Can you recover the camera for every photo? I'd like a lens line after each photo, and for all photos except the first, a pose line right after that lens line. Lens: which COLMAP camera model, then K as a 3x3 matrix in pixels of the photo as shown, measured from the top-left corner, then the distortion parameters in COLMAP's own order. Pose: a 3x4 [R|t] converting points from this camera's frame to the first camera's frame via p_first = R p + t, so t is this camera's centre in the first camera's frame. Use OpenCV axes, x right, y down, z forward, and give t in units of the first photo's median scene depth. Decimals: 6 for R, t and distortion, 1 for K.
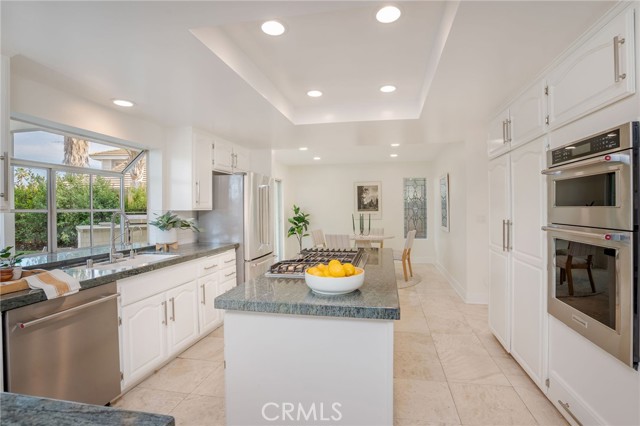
lens RADIAL K [[303.2, 0, 320.0], [0, 303.2, 213.0], [0, 0, 1]] dist [-0.001197, 0.000066]
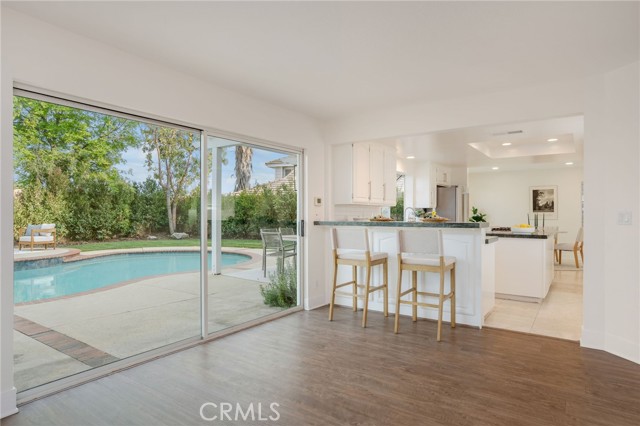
lens RADIAL K [[381.4, 0, 320.0], [0, 381.4, 213.0], [0, 0, 1]] dist [-0.003165, 0.000557]
pose [[0.926577, 0.009327, -0.375989, -0.078198], [-0.015935, 0.999768, -0.014469, 0.030785], [0.375767, 0.019398, 0.926511, -0.627092]]
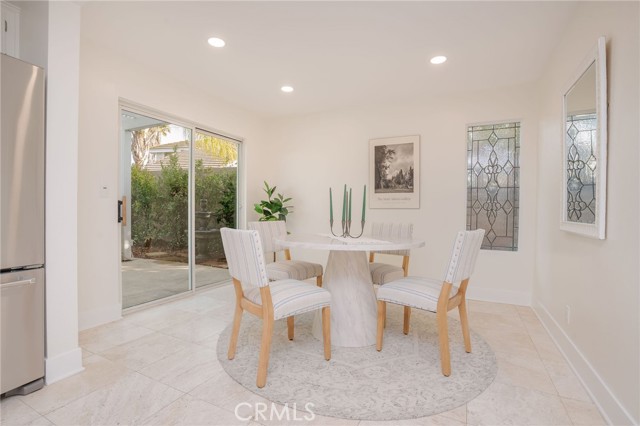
lens RADIAL K [[303.2, 0, 320.0], [0, 303.2, 213.0], [0, 0, 1]] dist [-0.001197, 0.000066]
pose [[0.971127, 0.023501, -0.237404, 0.161091], [-0.024184, 0.999708, 0.000037, 0.032269], [0.237336, 0.005706, 0.971411, 0.459855]]
